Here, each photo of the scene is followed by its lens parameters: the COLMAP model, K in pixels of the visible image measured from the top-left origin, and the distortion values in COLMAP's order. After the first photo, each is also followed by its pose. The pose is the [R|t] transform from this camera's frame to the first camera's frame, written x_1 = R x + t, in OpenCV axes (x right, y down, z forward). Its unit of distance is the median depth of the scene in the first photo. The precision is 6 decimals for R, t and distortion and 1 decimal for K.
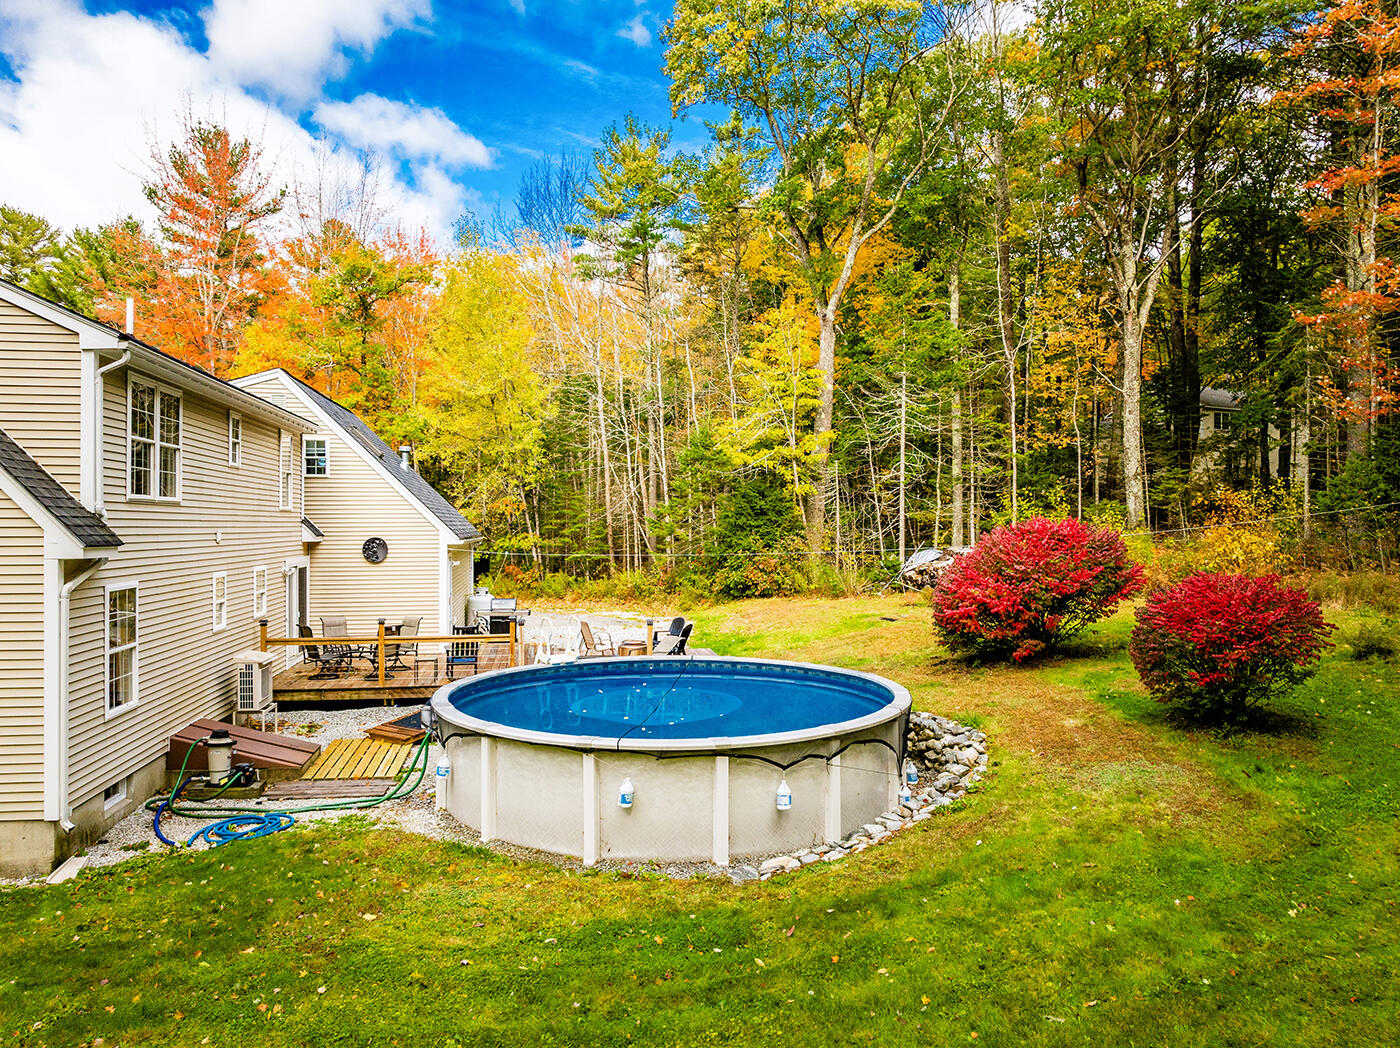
lens RADIAL K [[981.4, 0, 700.0], [0, 981.4, 524.0], [0, 0, 1]] dist [-0.040711, -0.001443]
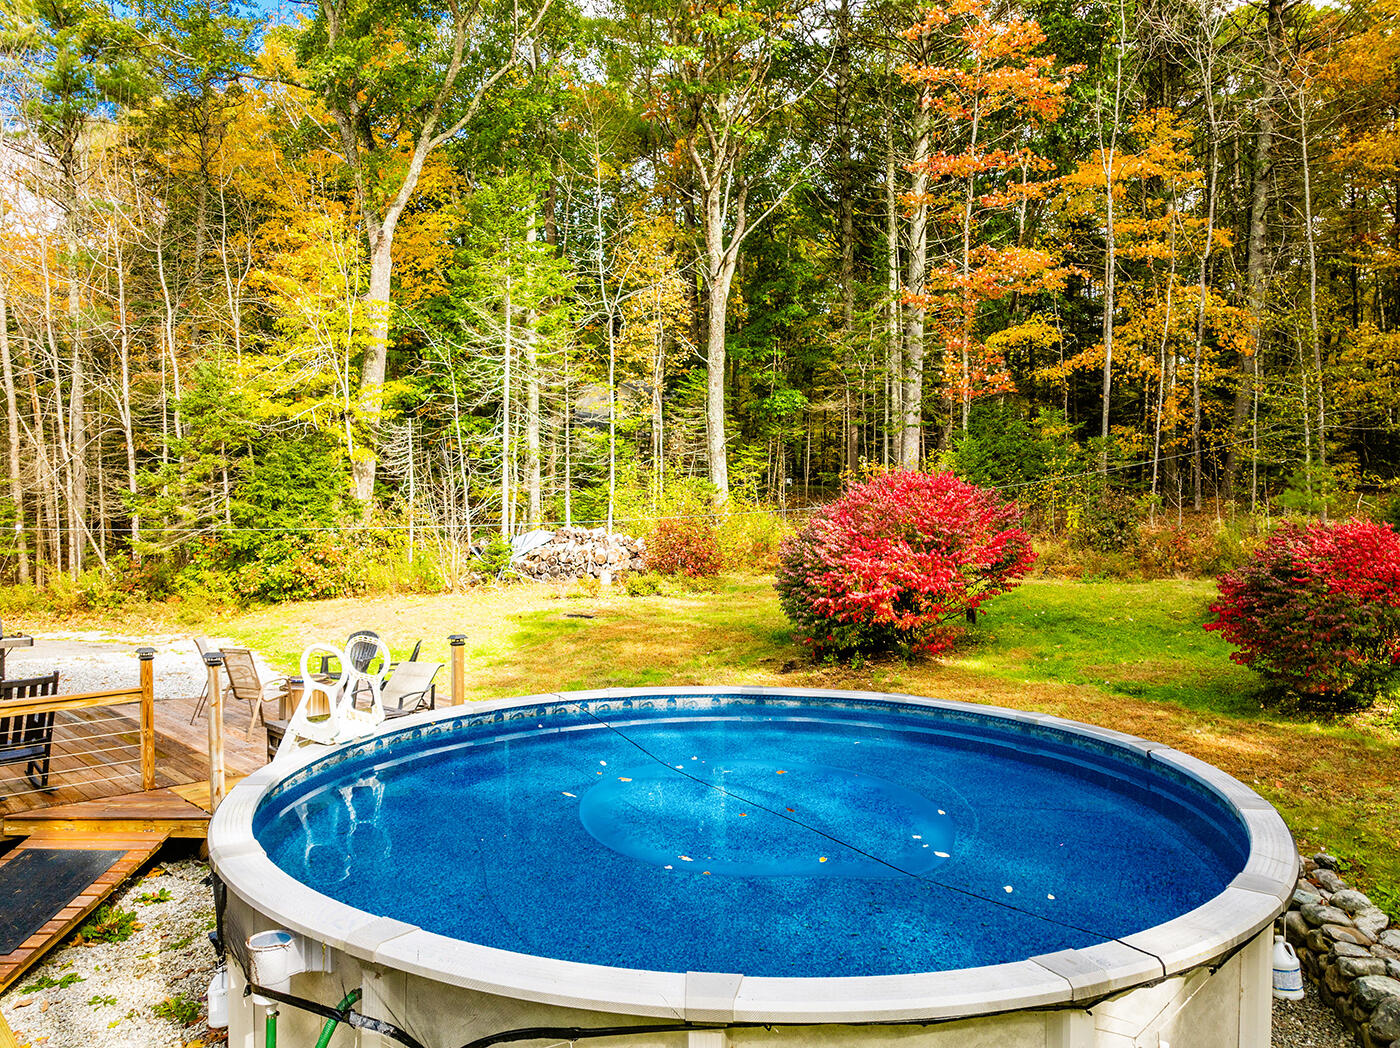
lens RADIAL K [[981.4, 0, 700.0], [0, 981.4, 524.0], [0, 0, 1]] dist [-0.040711, -0.001443]
pose [[0.810805, -0.004748, 0.585297, -0.238377], [0.003864, 0.999989, 0.002760, 0.033258], [-0.585304, 0.000023, 0.810814, 0.450263]]
